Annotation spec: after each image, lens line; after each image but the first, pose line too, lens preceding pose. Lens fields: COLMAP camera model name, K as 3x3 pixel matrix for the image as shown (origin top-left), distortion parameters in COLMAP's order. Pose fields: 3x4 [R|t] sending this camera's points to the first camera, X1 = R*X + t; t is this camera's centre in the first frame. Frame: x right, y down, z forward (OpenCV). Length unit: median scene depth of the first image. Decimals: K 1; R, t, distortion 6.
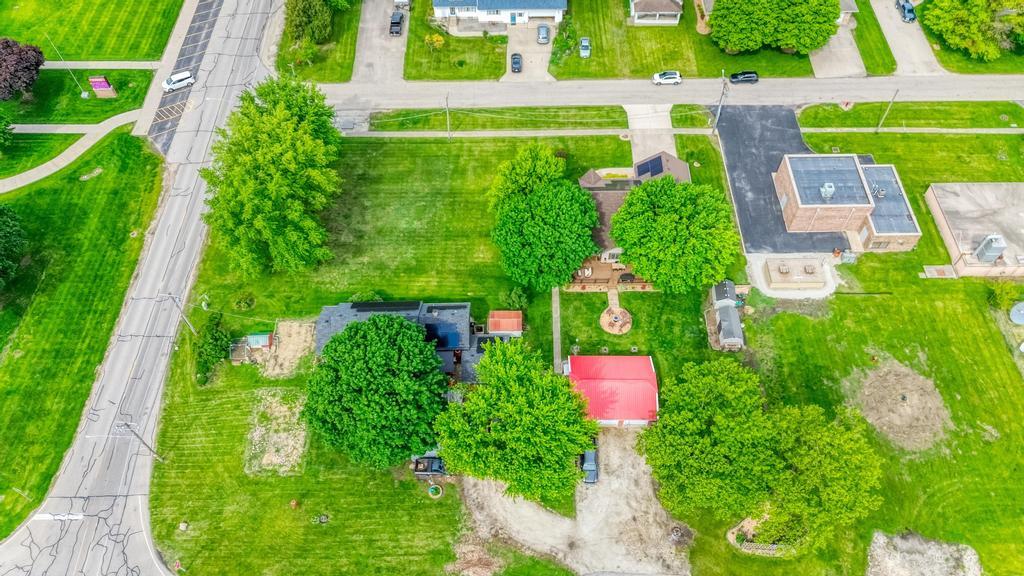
lens RADIAL K [[729.7, 0, 512.9], [0, 729.7, 289.2], [0, 0, 1]] dist [0.035262, -0.027351]
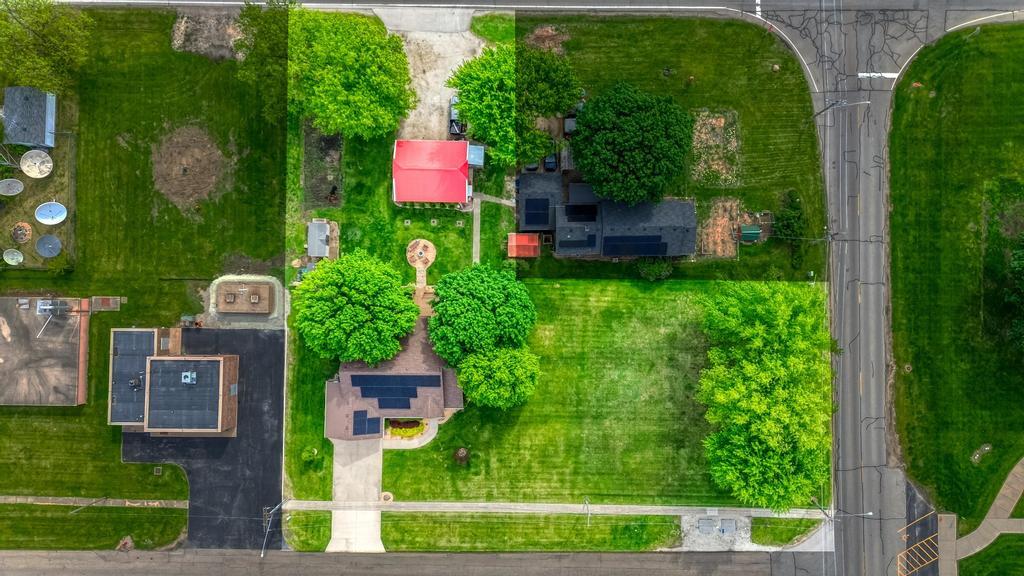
lens RADIAL K [[729.7, 0, 510.4], [0, 729.7, 286.6], [0, 0, 1]] dist [0.035262, -0.027351]
pose [[-0.999583, -0.009510, 0.027270, -0.019963], [0.024025, -0.797805, 0.602437, -0.617182], [0.016027, 0.602841, 0.797700, 0.164566]]
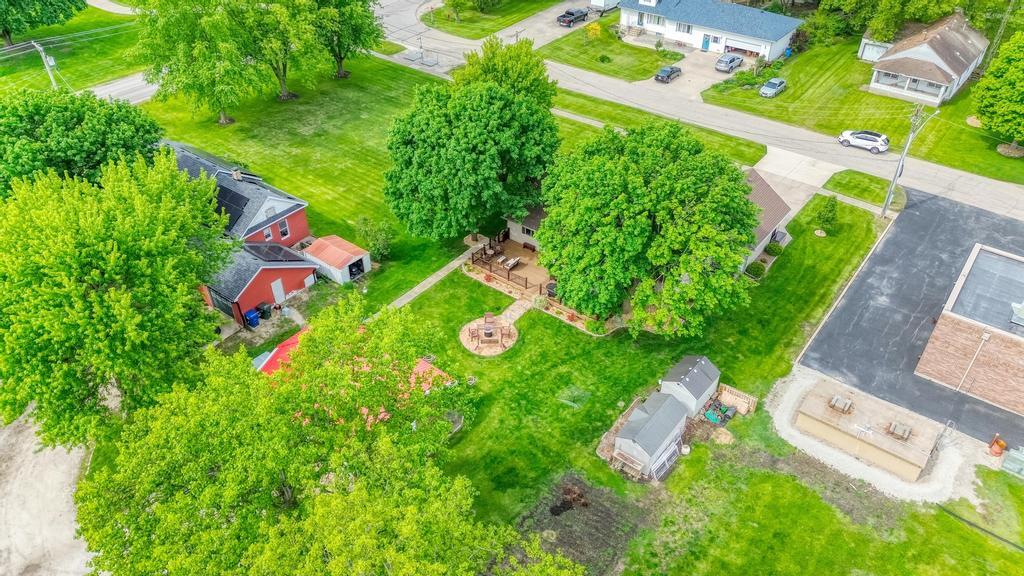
lens RADIAL K [[729.7, 0, 508.9], [0, 729.7, 286.0], [0, 0, 1]] dist [0.035262, -0.027351]
pose [[0.790726, 0.381391, -0.478845, 0.389494], [-0.508735, 0.844477, -0.167474, 0.092559], [0.340501, 0.376031, 0.861777, 0.492441]]
